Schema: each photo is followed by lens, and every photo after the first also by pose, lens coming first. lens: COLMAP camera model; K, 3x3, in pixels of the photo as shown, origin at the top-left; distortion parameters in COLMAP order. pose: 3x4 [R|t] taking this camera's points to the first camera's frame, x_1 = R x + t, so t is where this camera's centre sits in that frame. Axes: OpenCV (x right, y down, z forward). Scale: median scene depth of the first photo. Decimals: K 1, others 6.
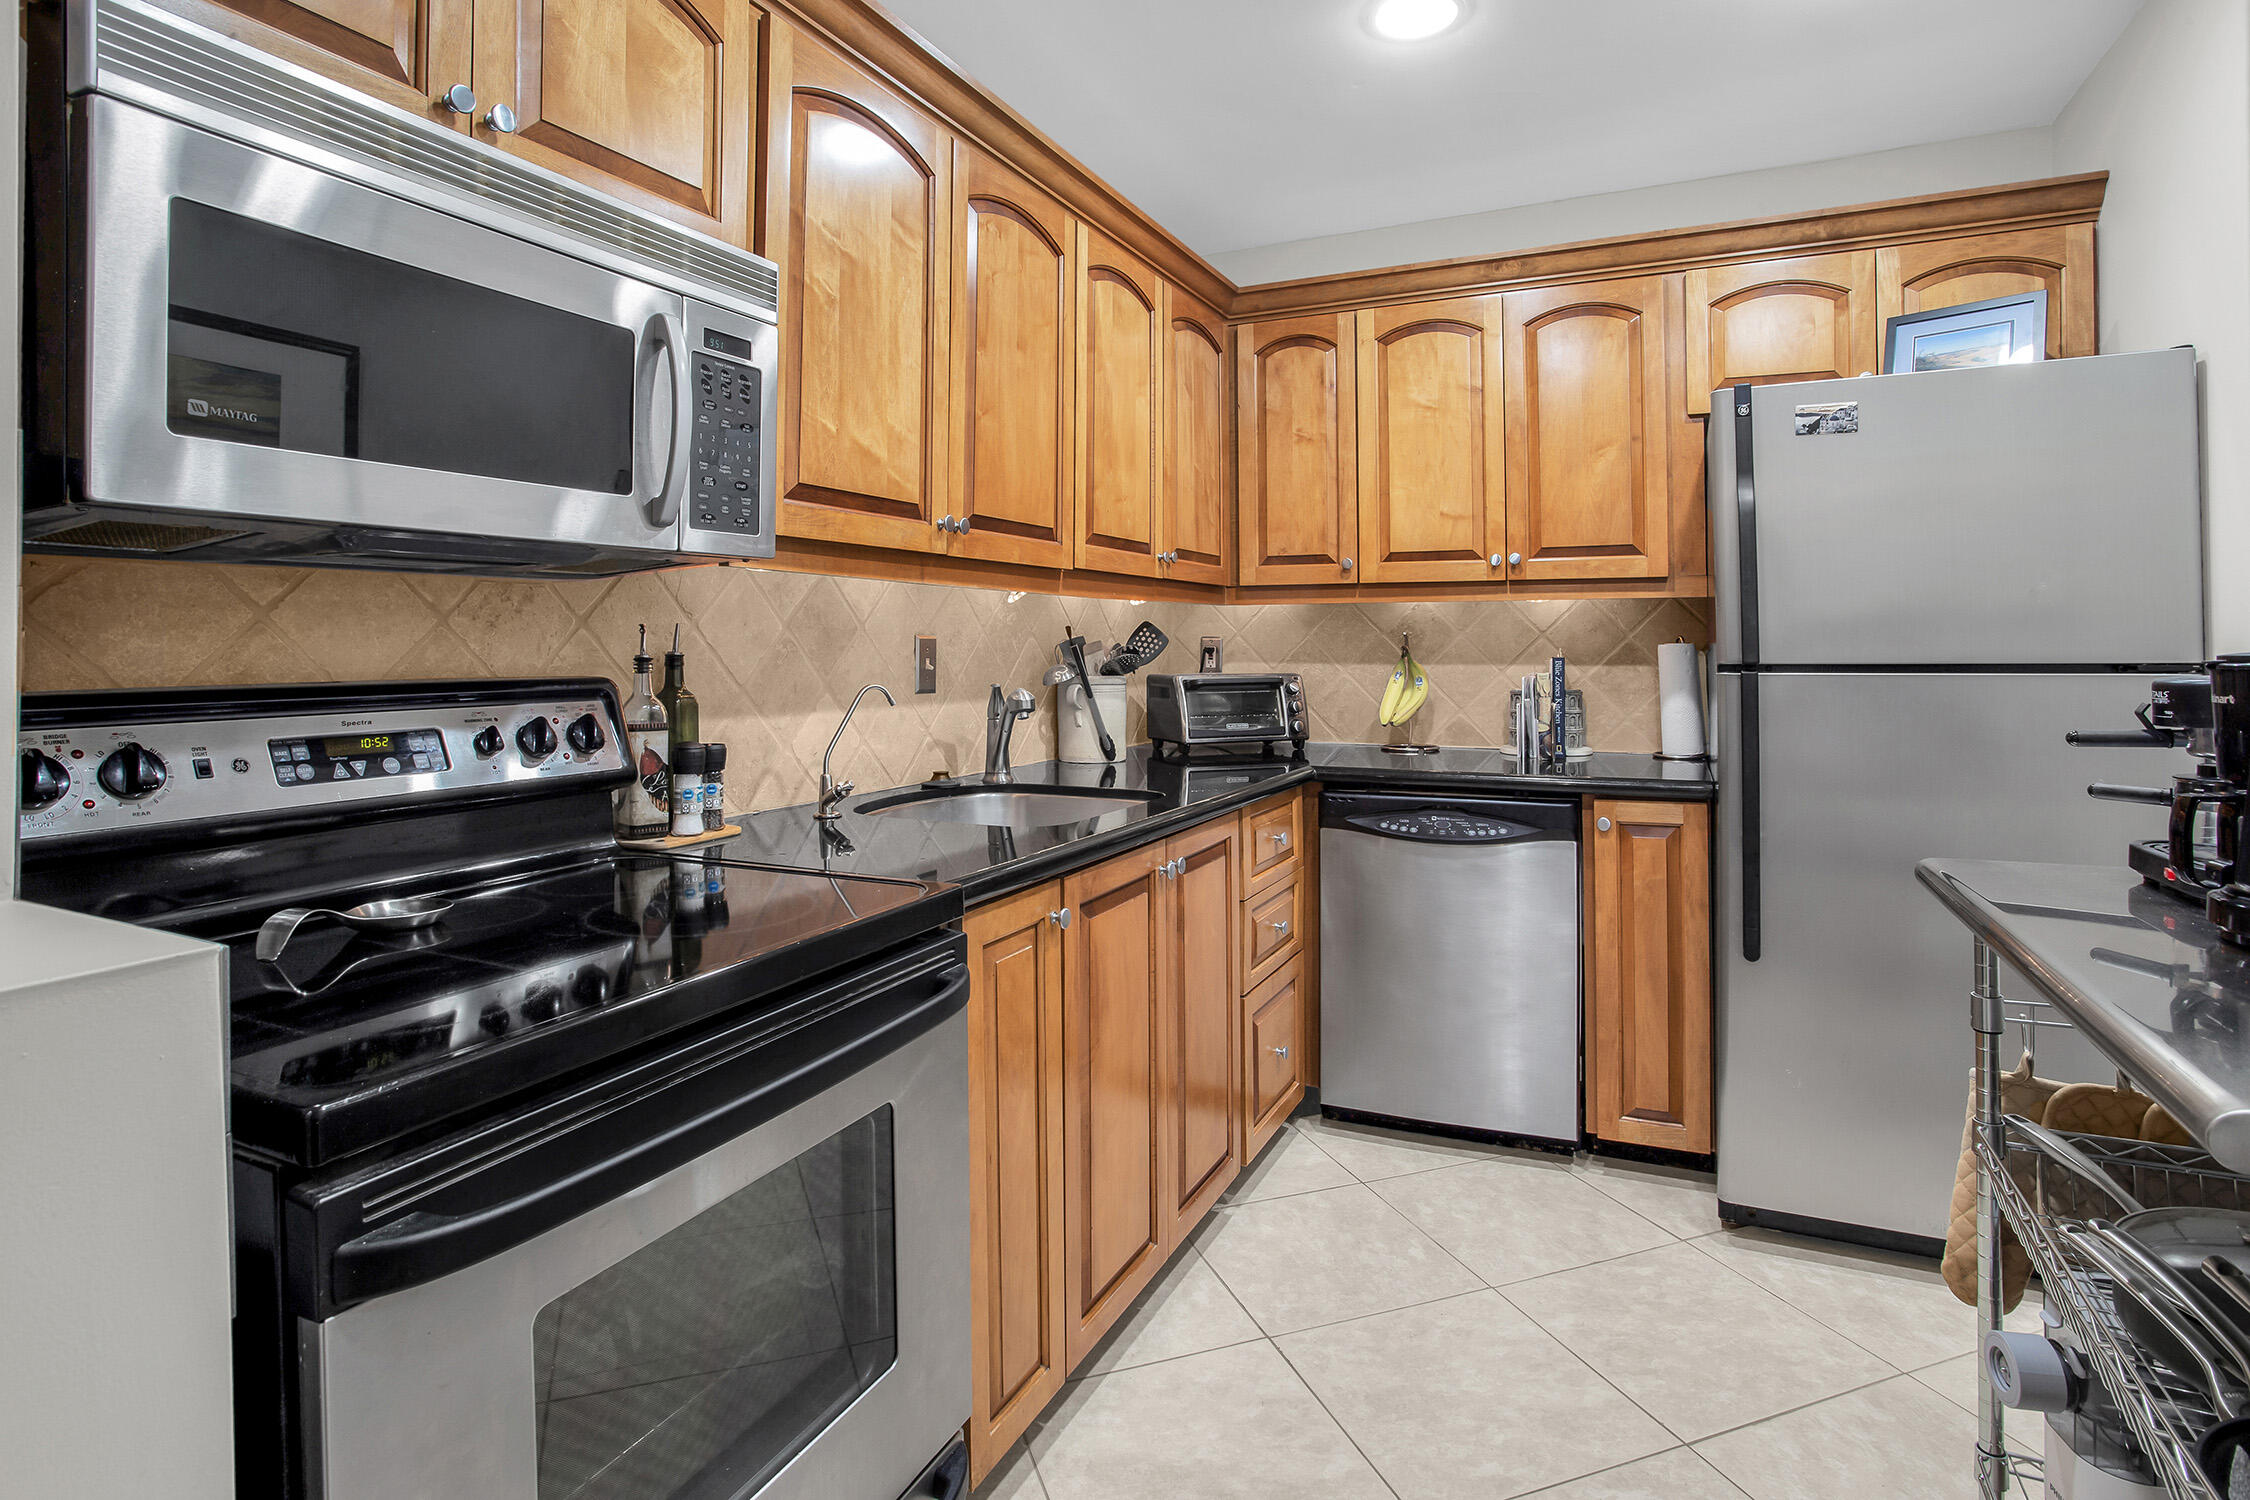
lens RADIAL K [[1184.2, 0, 1129.1], [0, 1184.2, 610.3], [0, 0, 1]] dist [-0.063377, 0.026187]
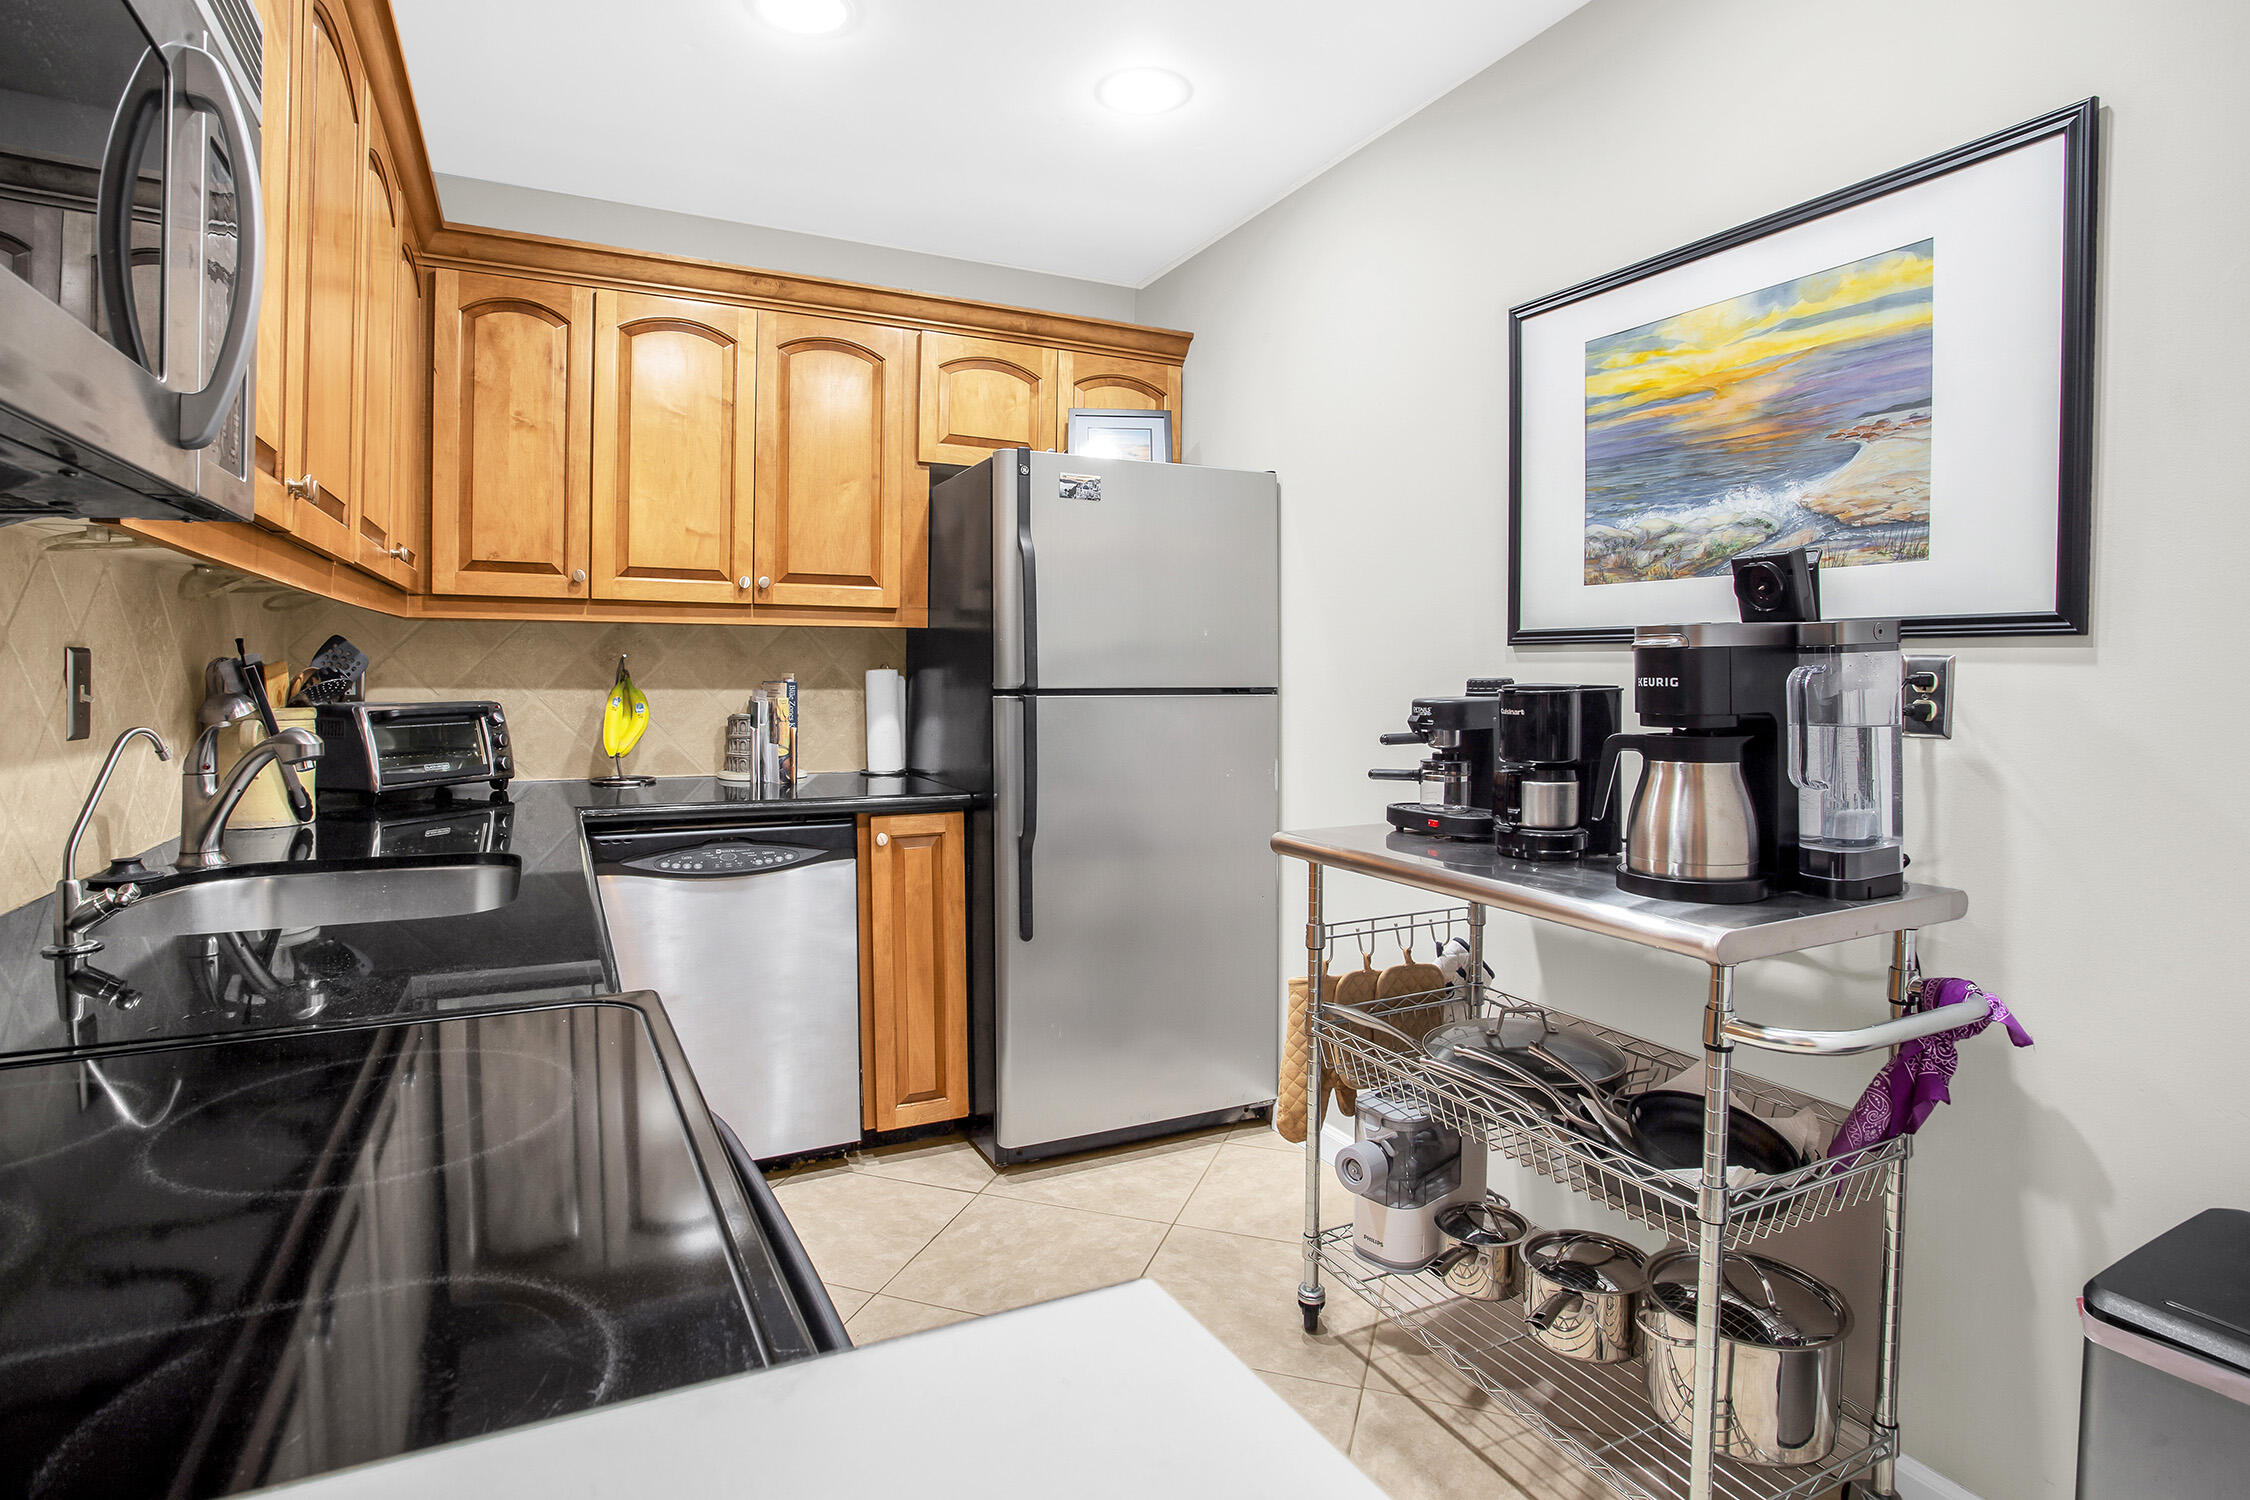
lens RADIAL K [[1184.2, 0, 1126.1], [0, 1184.2, 675.5], [0, 0, 1]] dist [-0.063377, 0.026187]
pose [[0.606167, 0.003608, 0.795329, -0.356128], [-0.033310, 0.999227, 0.020855, 0.004301], [-0.794639, -0.039134, 0.605819, 0.201451]]
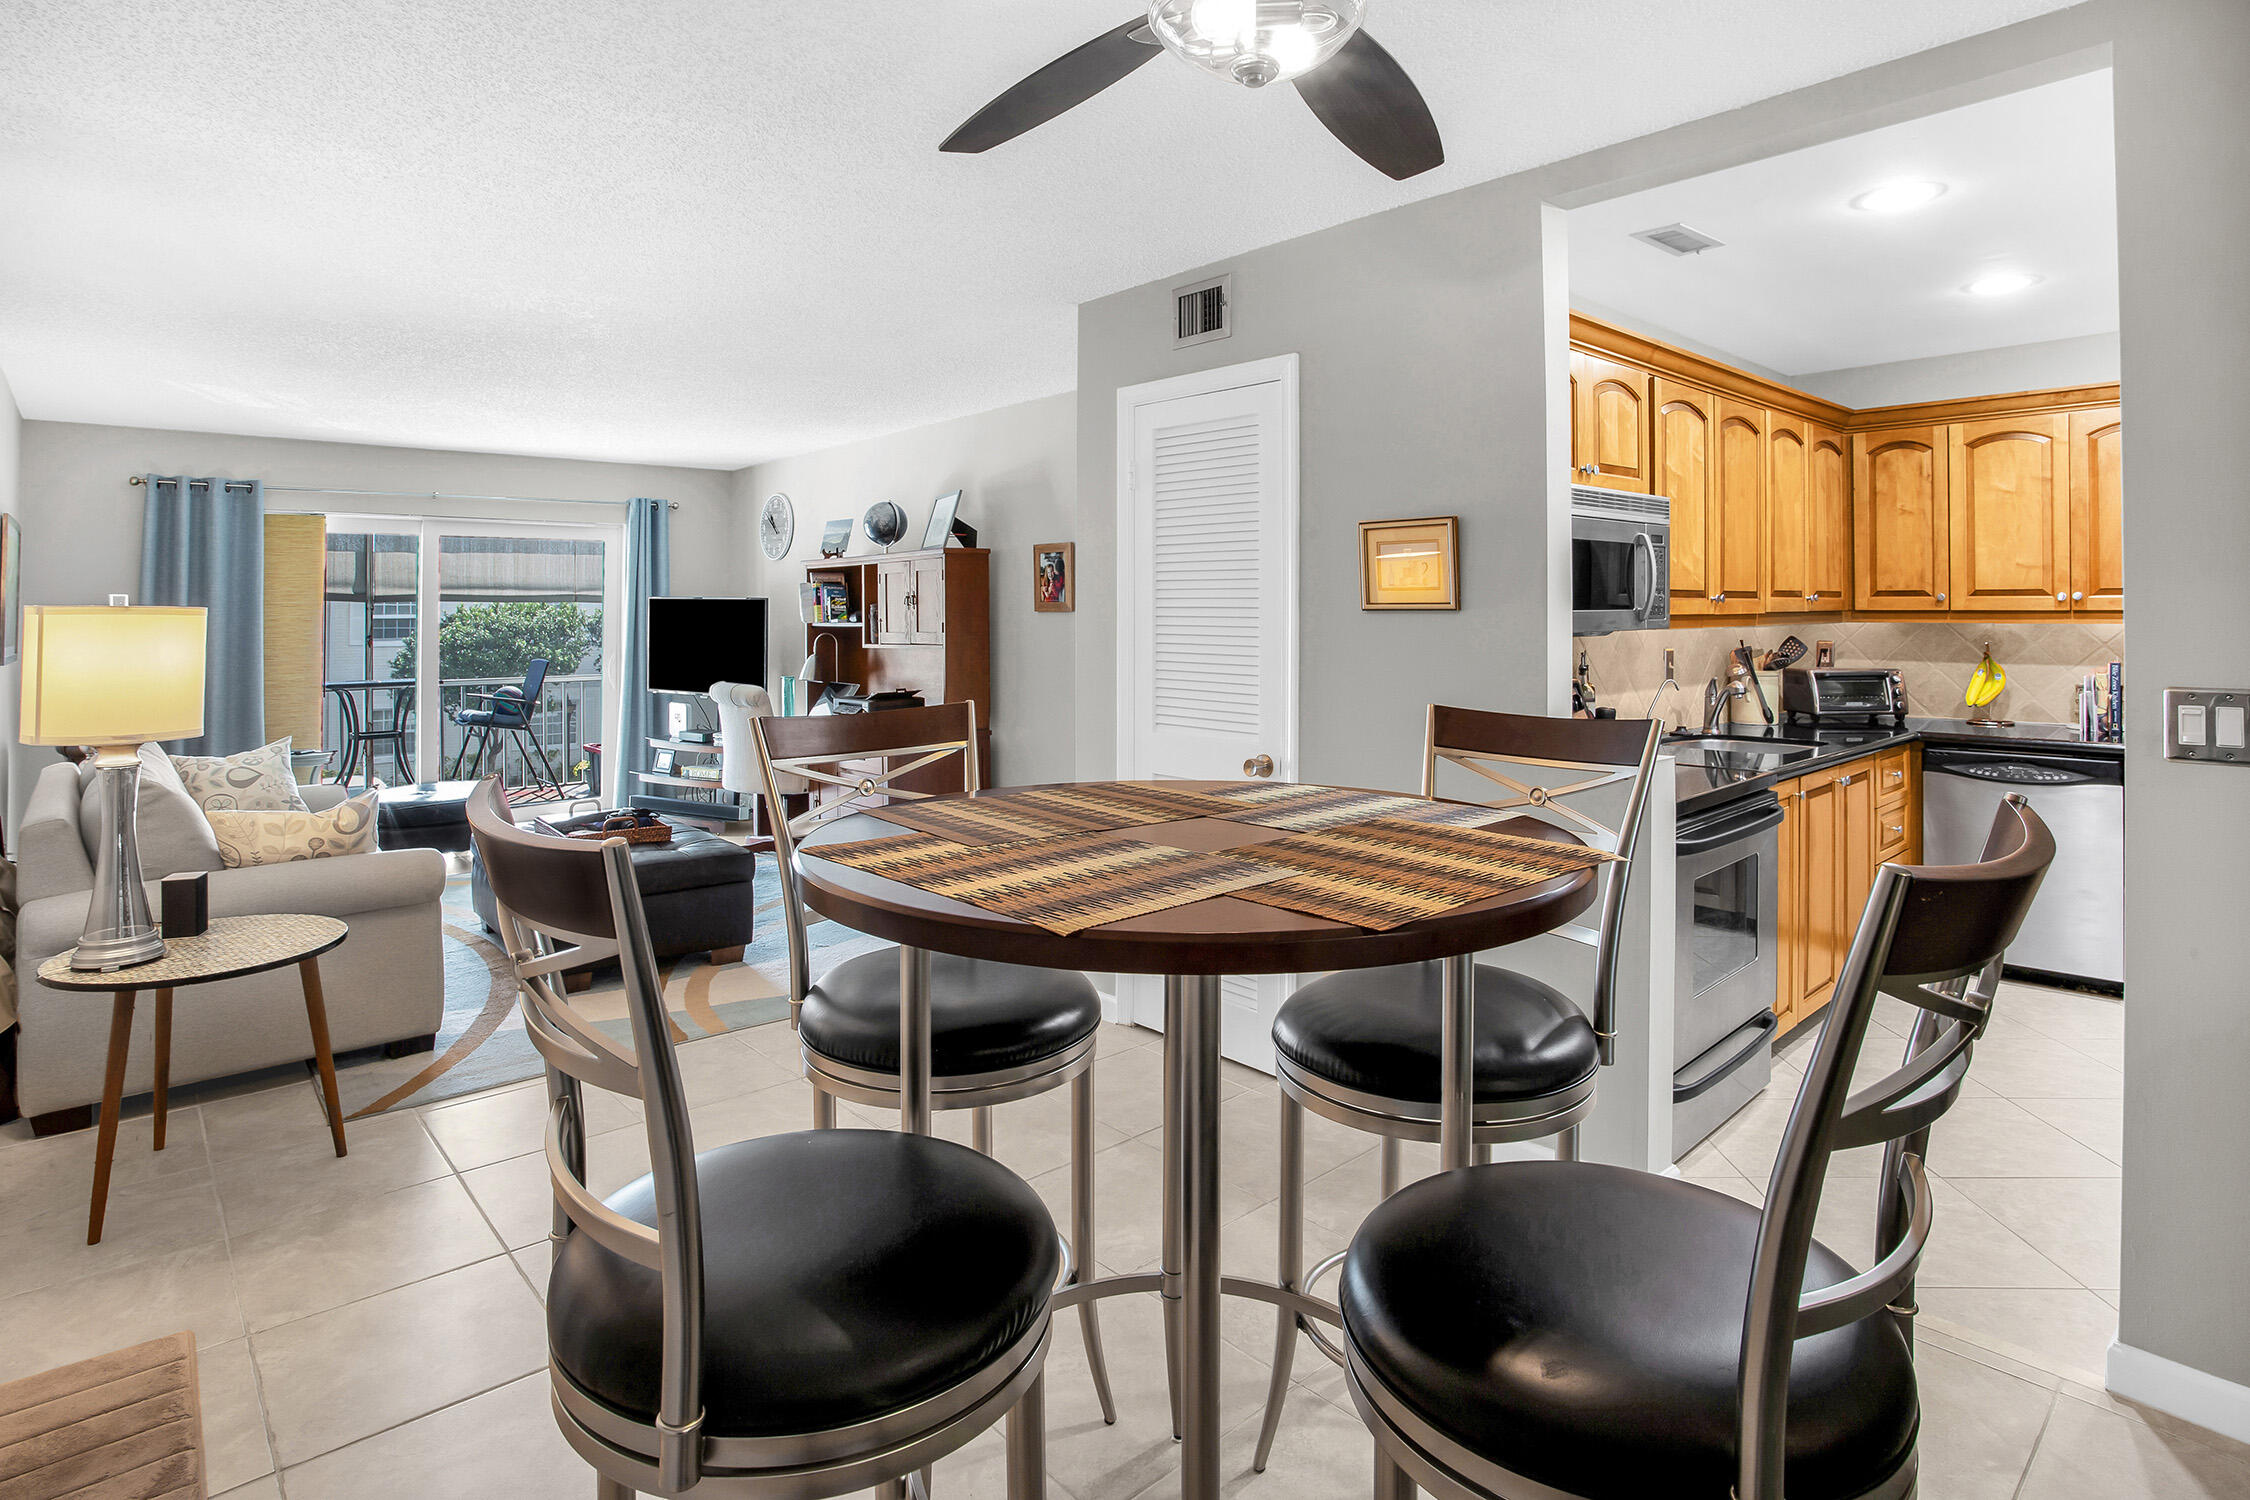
lens RADIAL K [[1162.5, 0, 1119.1], [0, 1162.5, 604.7], [0, 0, 1]] dist [-0.026371, 0.004444]
pose [[0.920643, -0.003699, -0.390388, -0.280113], [0.013764, 0.999641, 0.022989, -0.106356], [0.390163, -0.026538, 0.920363, -1.010781]]
